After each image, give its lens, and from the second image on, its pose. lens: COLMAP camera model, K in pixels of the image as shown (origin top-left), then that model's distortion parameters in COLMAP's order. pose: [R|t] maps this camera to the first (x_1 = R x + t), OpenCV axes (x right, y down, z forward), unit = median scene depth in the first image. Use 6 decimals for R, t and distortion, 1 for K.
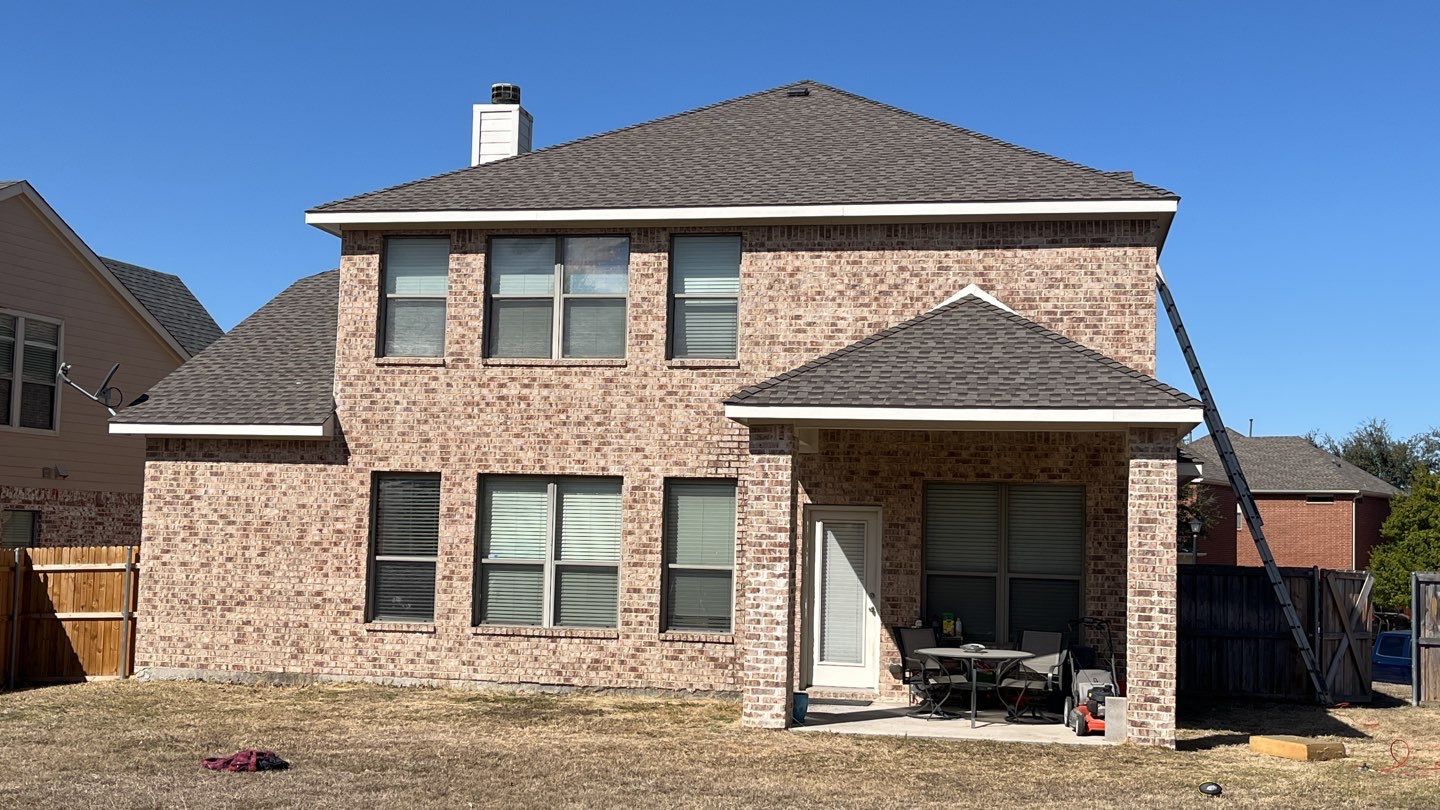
lens RADIAL K [[2212.4, 0, 640.4], [0, 2212.4, 416.0], [0, 0, 1]] dist [0.075076, 0.000000]
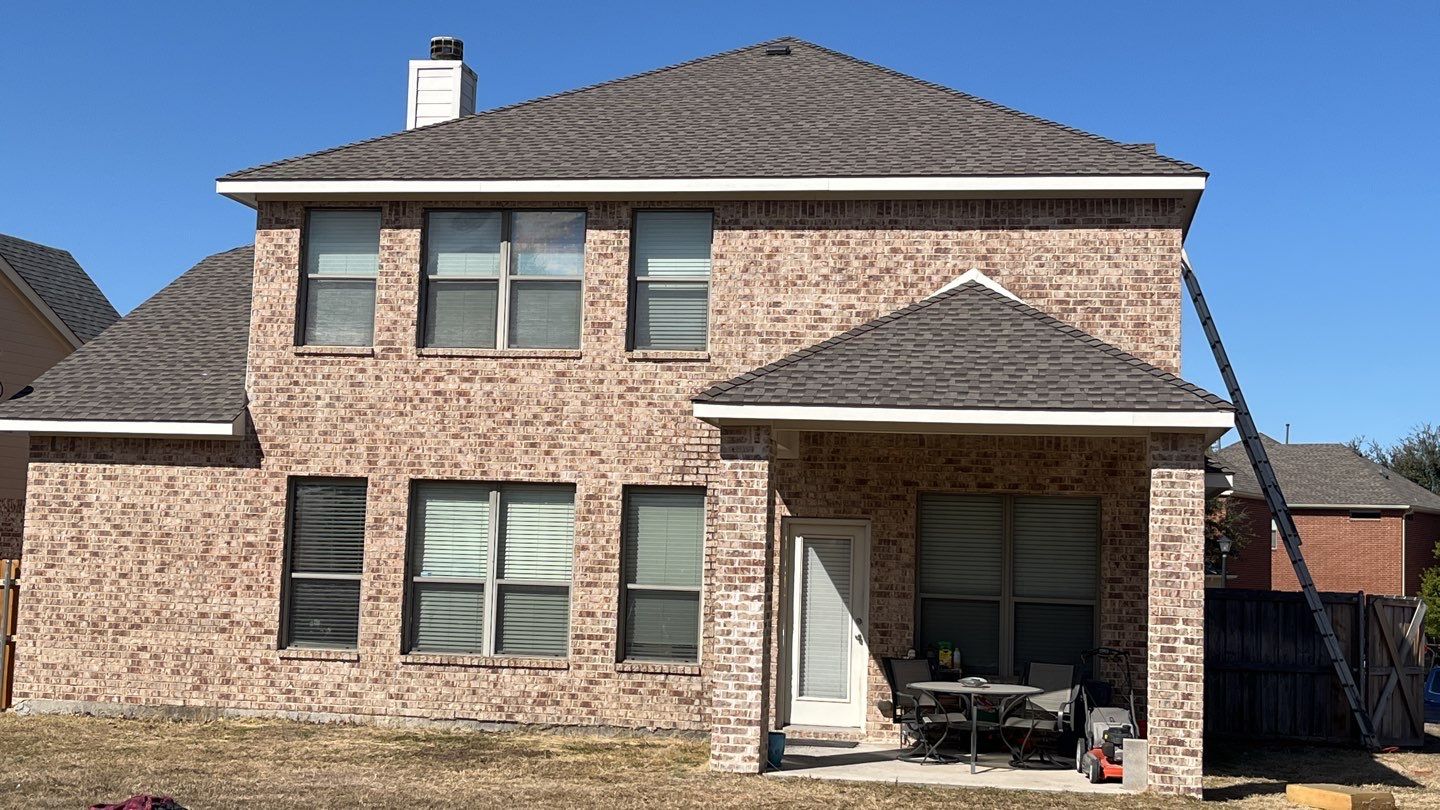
lens RADIAL K [[2212.4, 0, 707.2], [0, 2212.4, 383.8], [0, 0, 1]] dist [0.075076, 0.000000]
pose [[0.998632, 0.009378, 0.051434, -0.001467], [-0.008484, 0.999809, -0.017581, 0.002743], [-0.051589, 0.017121, 0.998522, 0.122301]]
